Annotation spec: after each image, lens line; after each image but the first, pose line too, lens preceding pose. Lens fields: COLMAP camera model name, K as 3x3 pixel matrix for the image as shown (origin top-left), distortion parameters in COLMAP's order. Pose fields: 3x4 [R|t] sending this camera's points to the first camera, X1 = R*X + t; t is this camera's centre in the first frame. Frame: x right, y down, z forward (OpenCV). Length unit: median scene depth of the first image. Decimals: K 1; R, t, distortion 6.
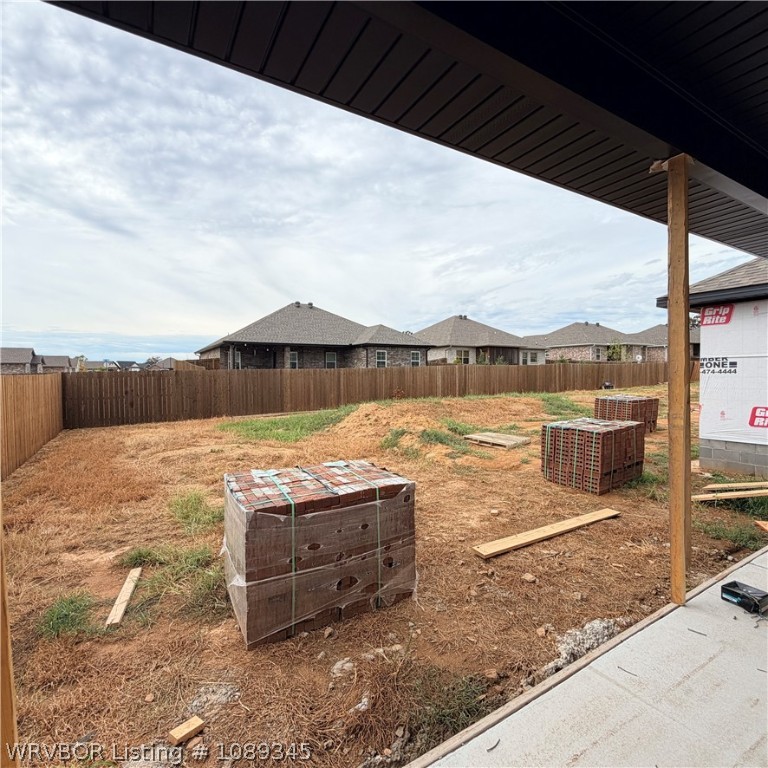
lens RADIAL K [[407.6, 0, 383.0], [0, 407.6, 382.8], [0, 0, 1]] dist [-0.000747, 0.001506]
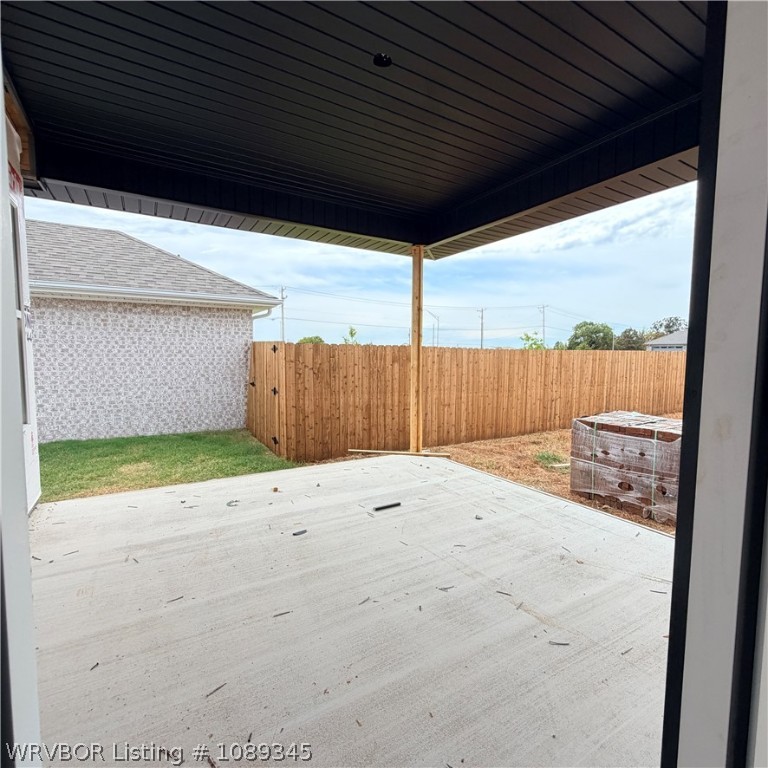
lens RADIAL K [[407.6, 0, 382.0], [0, 407.6, 388.1], [0, 0, 1]] dist [-0.000747, 0.001506]
pose [[0.001802, 0.092509, -0.995710, 0.415111], [-0.032096, 0.995204, 0.092404, 0.007540], [0.999483, 0.031792, 0.004762, 0.027834]]
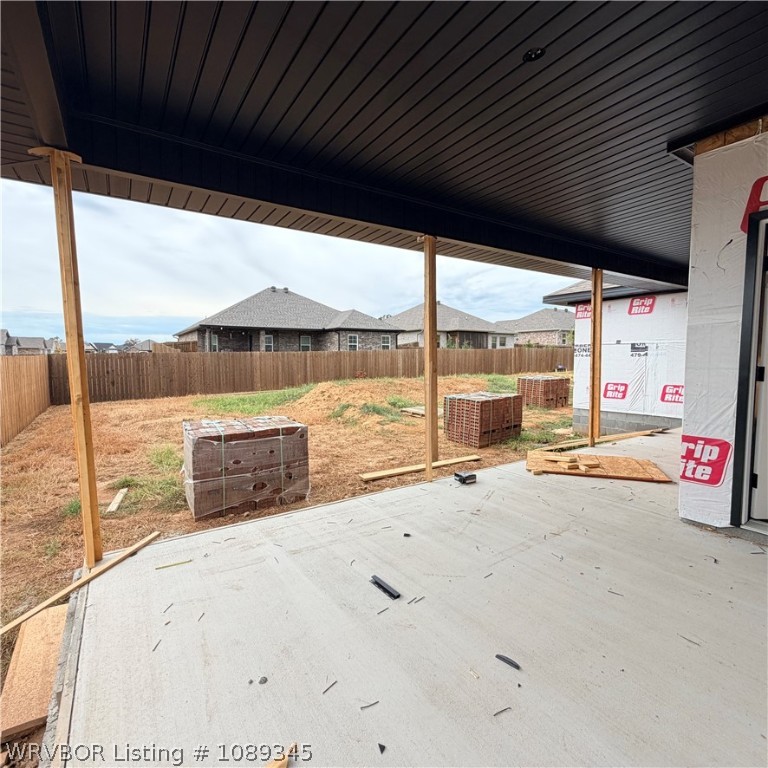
lens RADIAL K [[407.6, 0, 382.1], [0, 407.6, 381.4], [0, 0, 1]] dist [-0.000747, 0.001506]
pose [[0.999325, 0.001752, 0.036696, 0.101482], [-0.003144, 0.999277, 0.037894, 0.005382], [-0.036603, -0.037983, 0.998608, -0.183319]]
